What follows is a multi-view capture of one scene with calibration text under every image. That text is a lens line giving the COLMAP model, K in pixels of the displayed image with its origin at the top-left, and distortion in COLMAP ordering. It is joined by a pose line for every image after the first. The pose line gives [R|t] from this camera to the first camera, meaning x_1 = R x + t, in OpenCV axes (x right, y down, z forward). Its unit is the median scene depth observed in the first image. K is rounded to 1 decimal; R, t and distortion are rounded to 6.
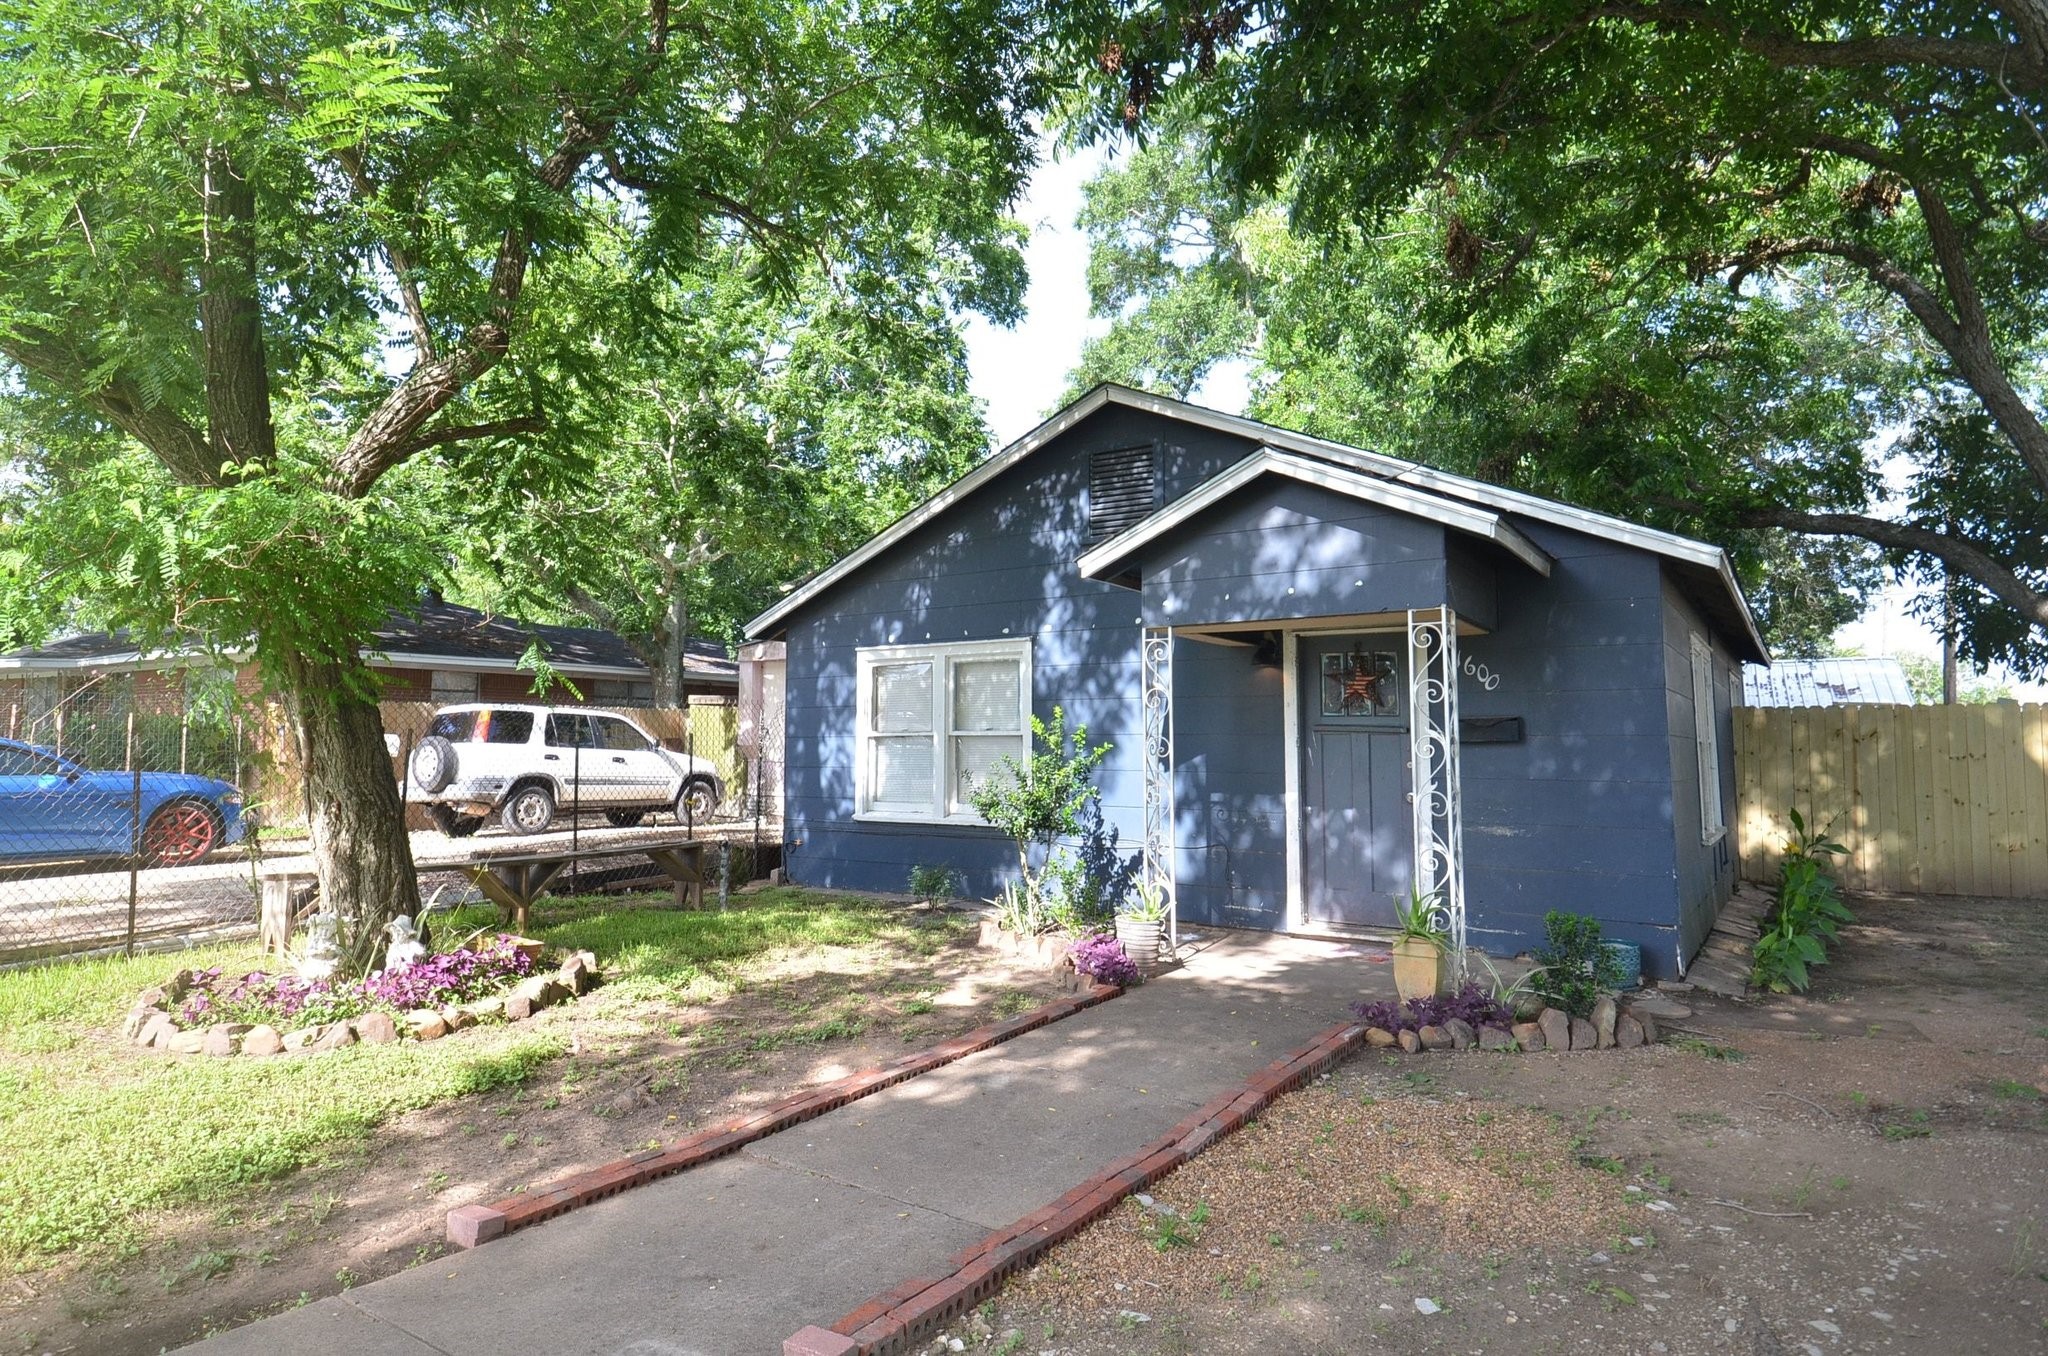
lens RADIAL K [[1145.8, 0, 1023.6], [0, 1145.8, 672.2], [0, 0, 1]] dist [0.003964, -0.000149]
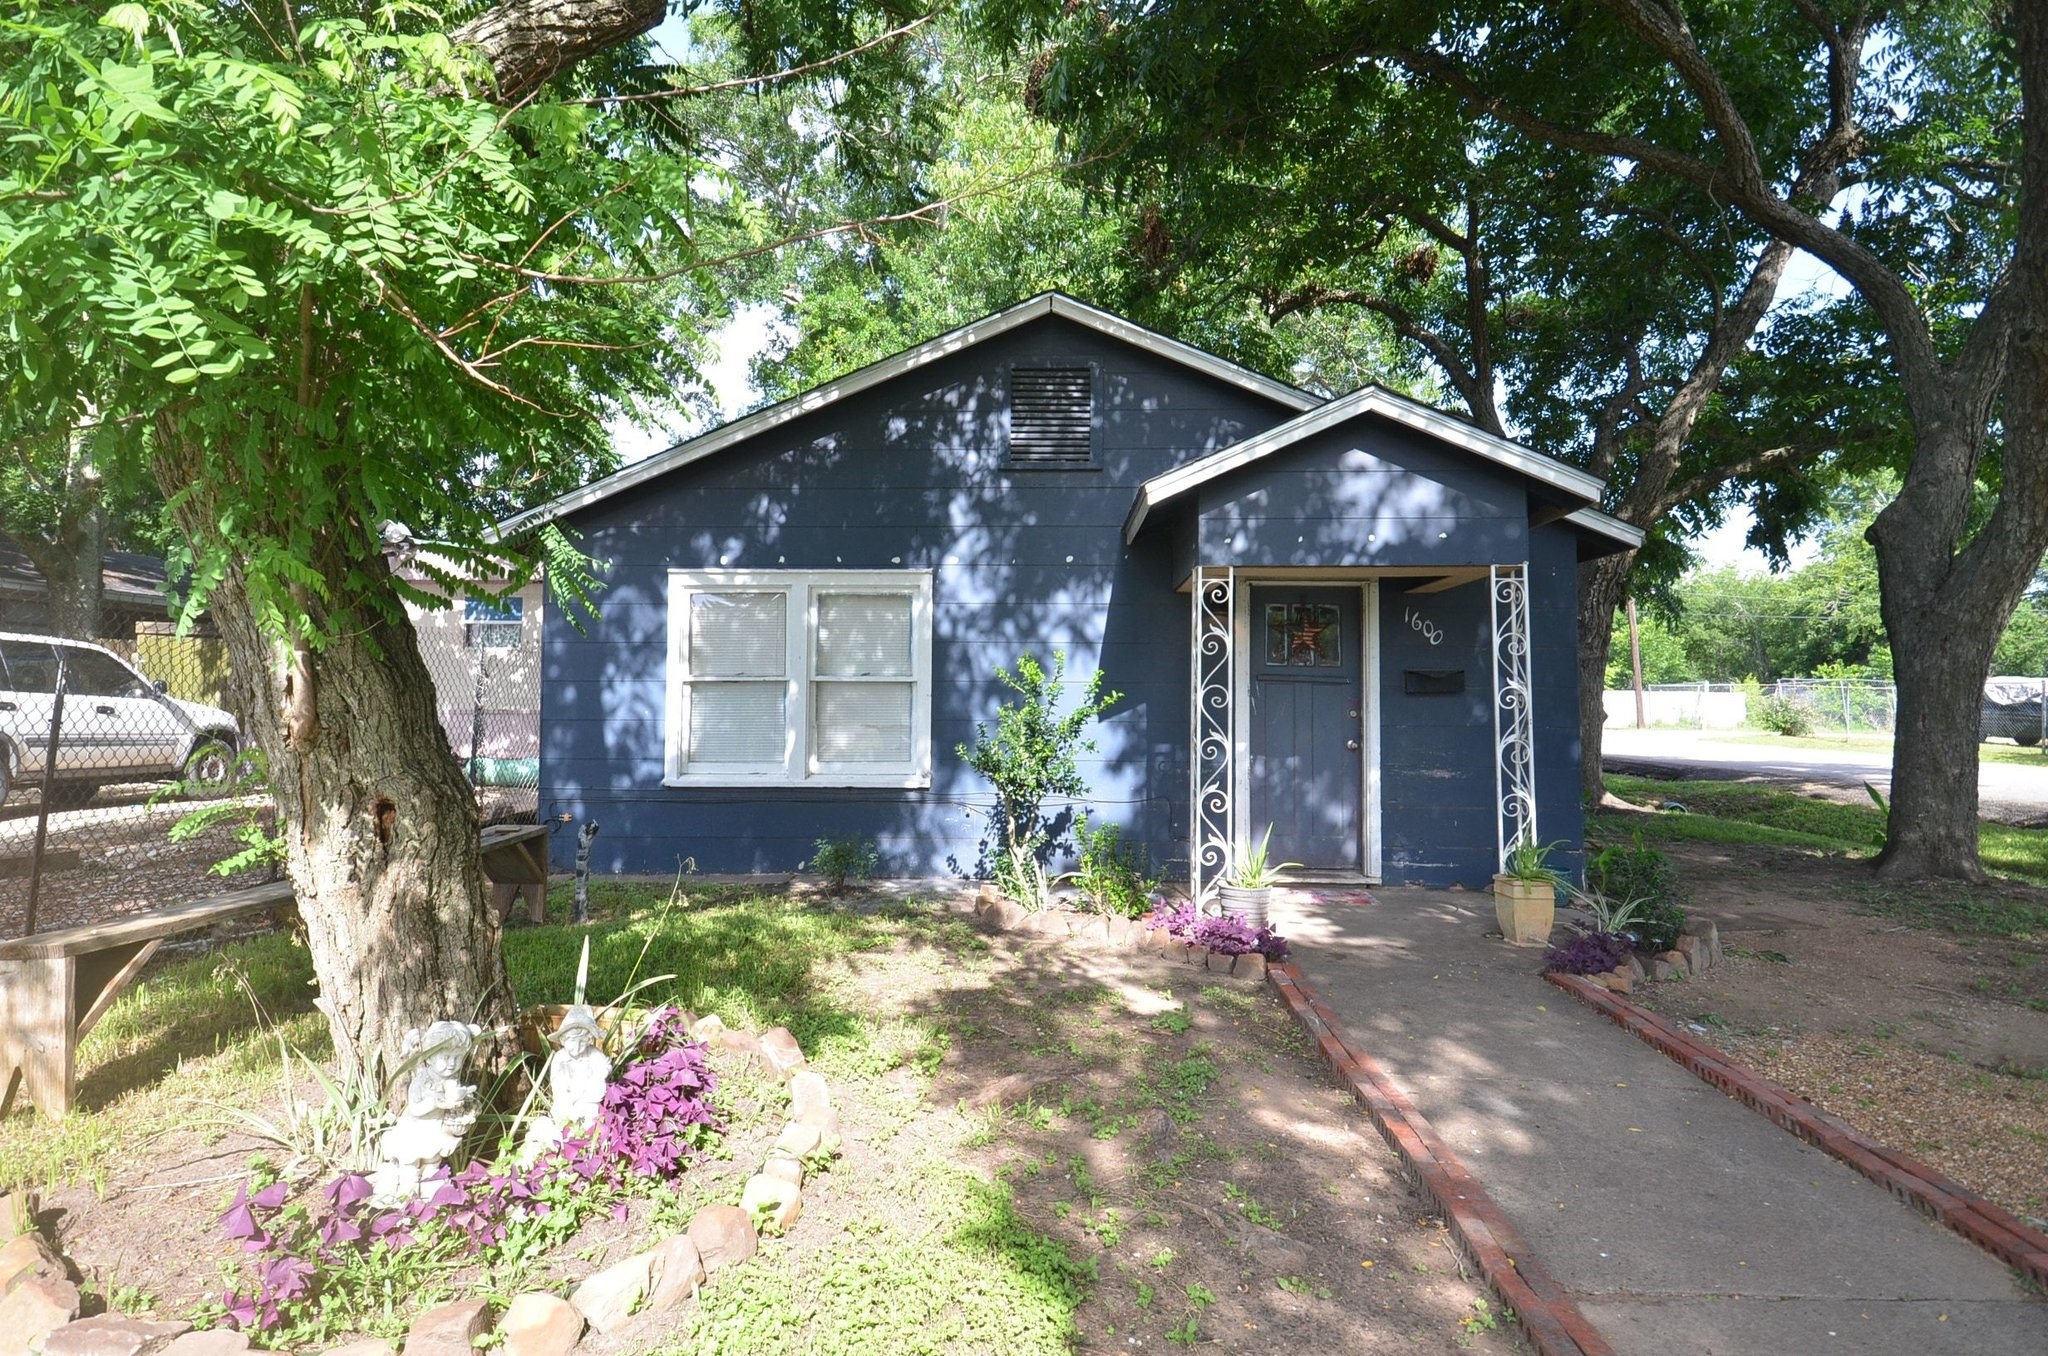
lens RADIAL K [[1072.8, 0, 1020.6], [0, 1072.8, 669.7], [0, 0, 1]] dist [-0.011333, -0.005221]
pose [[0.852900, 0.015988, 0.521830, -0.348845], [-0.038036, 0.998778, 0.031567, 0.016837], [-0.520687, -0.046772, 0.852465, 0.261605]]
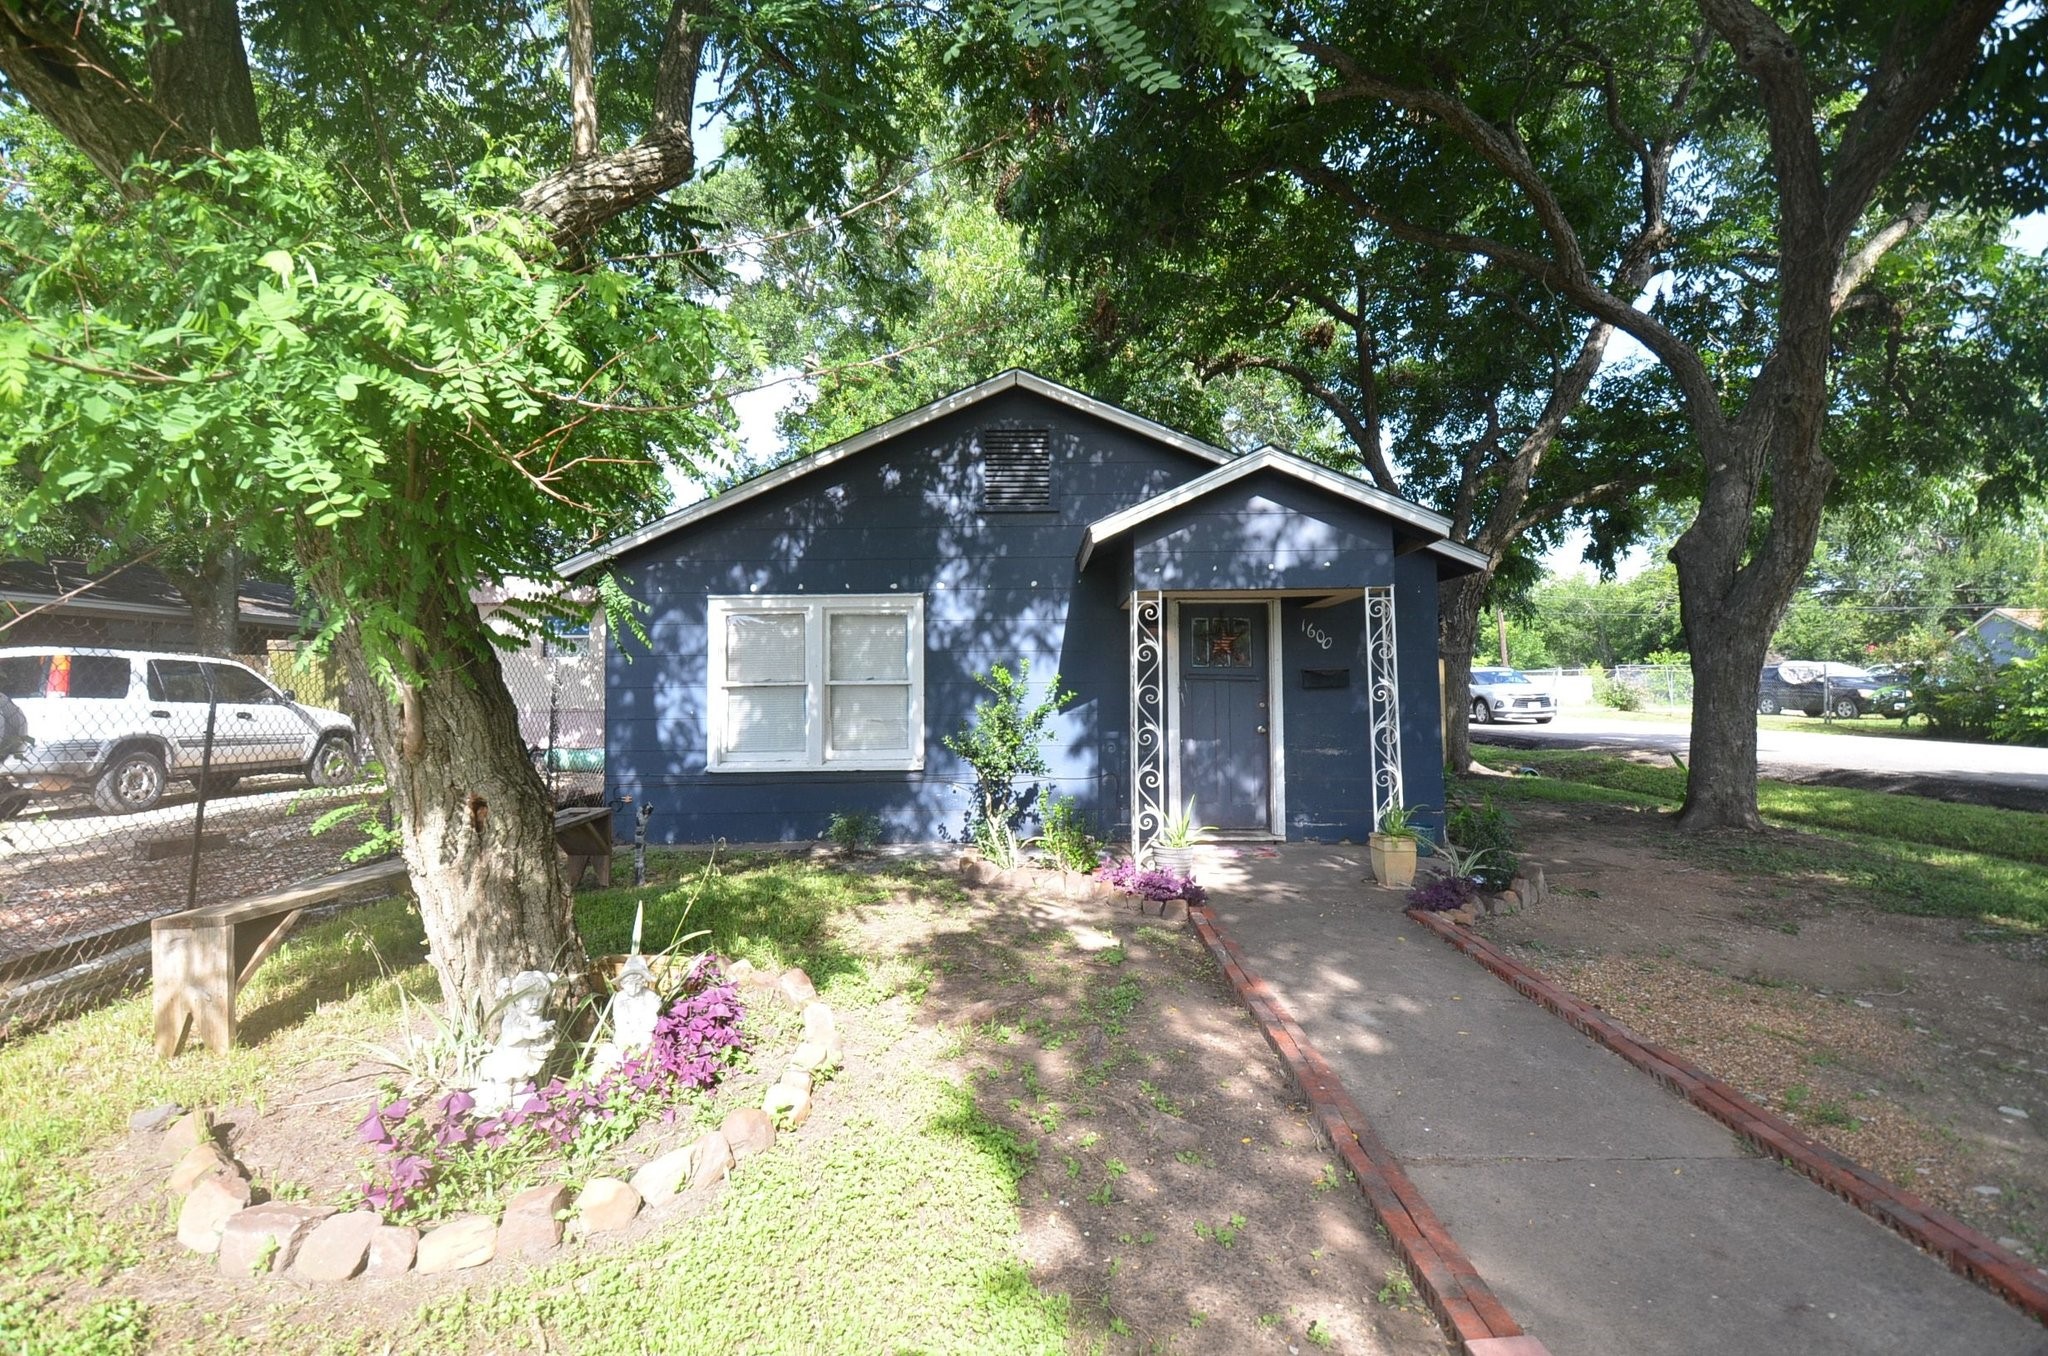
lens RADIAL K [[883.9, 0, 1027.7], [0, 883.9, 669.7], [0, 0, 1]] dist [-0.014766, -0.002663]
pose [[0.840340, 0.001161, 0.542058, -0.349454], [-0.025381, 0.998985, 0.037208, 0.007644], [-0.541465, -0.045026, 0.839517, 0.241546]]
